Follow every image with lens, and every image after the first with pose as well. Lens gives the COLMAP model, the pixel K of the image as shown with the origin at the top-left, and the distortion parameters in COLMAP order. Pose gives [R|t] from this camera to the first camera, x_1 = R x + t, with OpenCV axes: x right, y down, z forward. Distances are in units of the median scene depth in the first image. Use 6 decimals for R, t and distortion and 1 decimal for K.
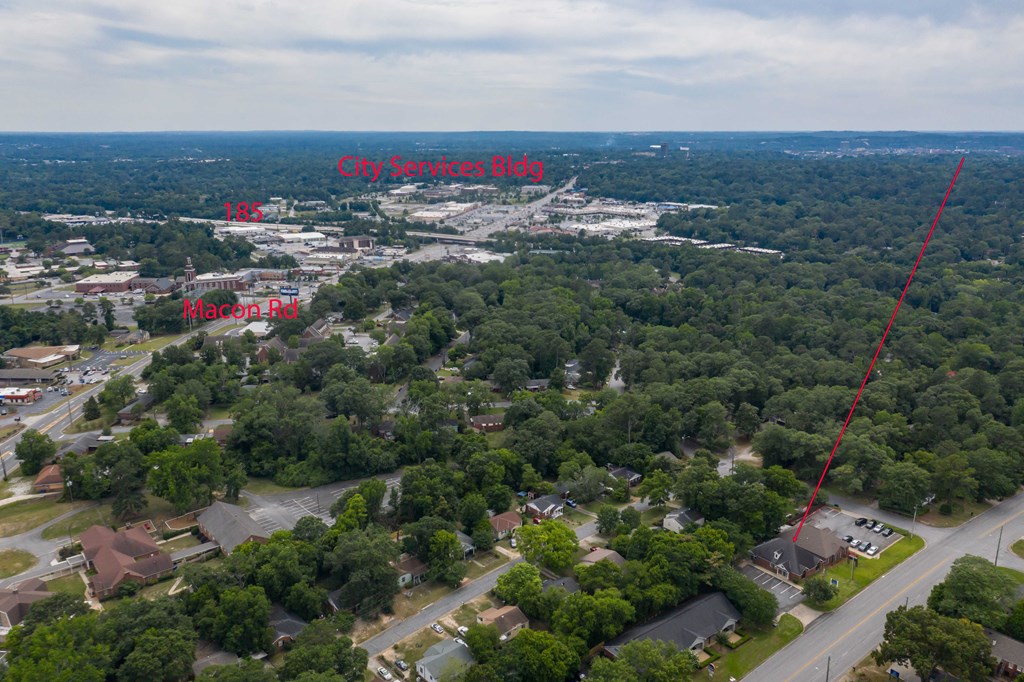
lens RADIAL K [[801.0, 0, 512.0], [0, 801.0, 341.0], [0, 0, 1]] dist [-0.002611, -0.000005]
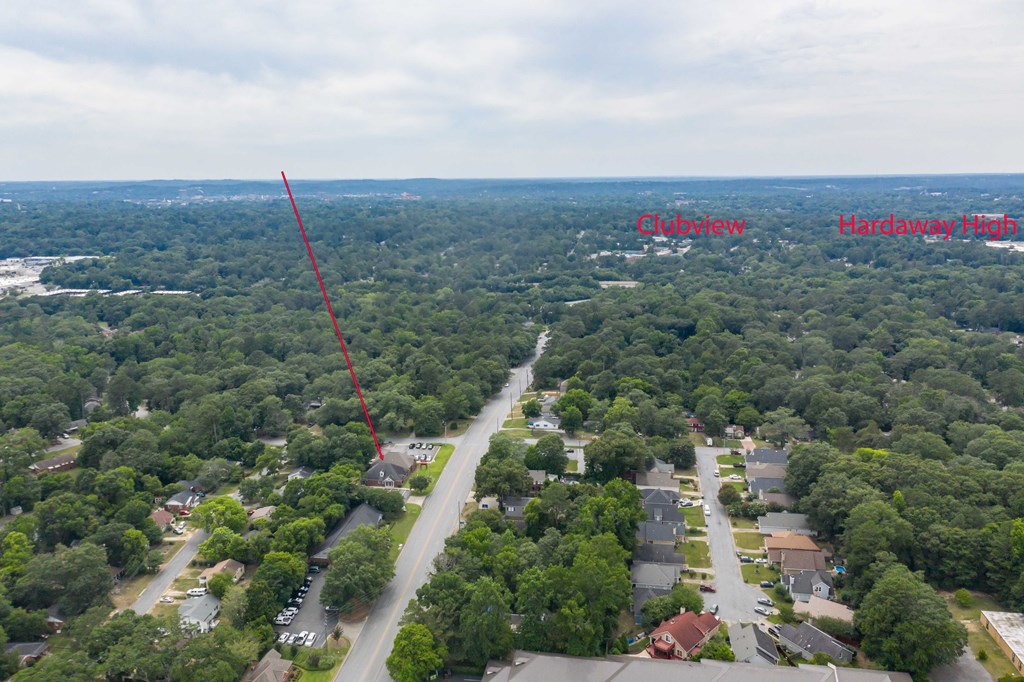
lens RADIAL K [[801.0, 0, 512.0], [0, 801.0, 341.0], [0, 0, 1]] dist [-0.002611, -0.000005]
pose [[0.715050, -0.145778, 0.683705, -0.372223], [0.184957, 0.982615, 0.016074, 0.052437], [-0.674162, 0.114962, 0.729582, -0.170111]]
